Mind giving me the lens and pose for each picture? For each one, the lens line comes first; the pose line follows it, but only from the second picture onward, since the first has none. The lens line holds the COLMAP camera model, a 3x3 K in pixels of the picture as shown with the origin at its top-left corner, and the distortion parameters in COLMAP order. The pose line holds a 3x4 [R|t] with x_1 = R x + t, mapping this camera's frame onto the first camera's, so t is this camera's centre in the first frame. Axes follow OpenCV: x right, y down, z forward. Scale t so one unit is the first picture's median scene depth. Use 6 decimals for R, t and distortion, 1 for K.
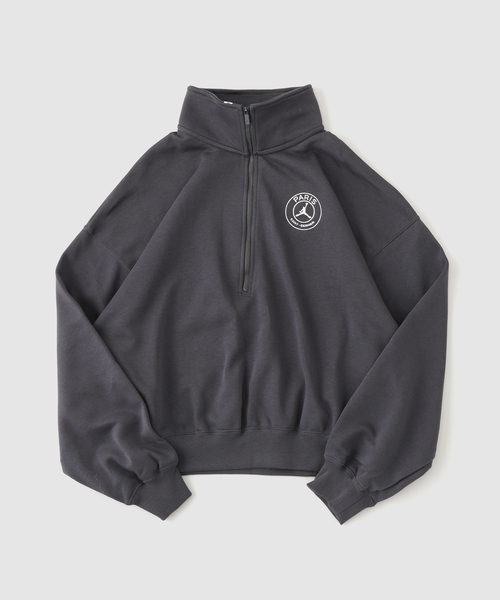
lens RADIAL K [[994.4, 0, 252.6], [0, 994.4, 296.5], [0, 0, 1]] dist [0.008879, 0.000000]
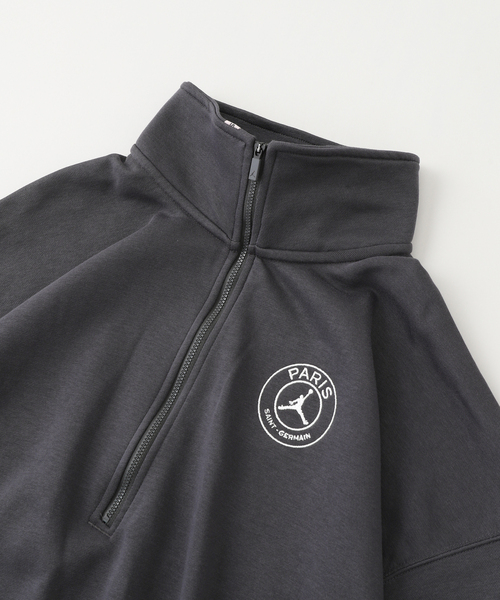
lens RADIAL K [[994.4, 0, 249.6], [0, 994.4, 300.3], [0, 0, 1]] dist [0.008879, 0.000000]
pose [[0.913517, 0.358497, -0.192269, 0.099651], [-0.387357, 0.910940, -0.141924, -0.056672], [0.124266, 0.204126, 0.971025, 0.558776]]
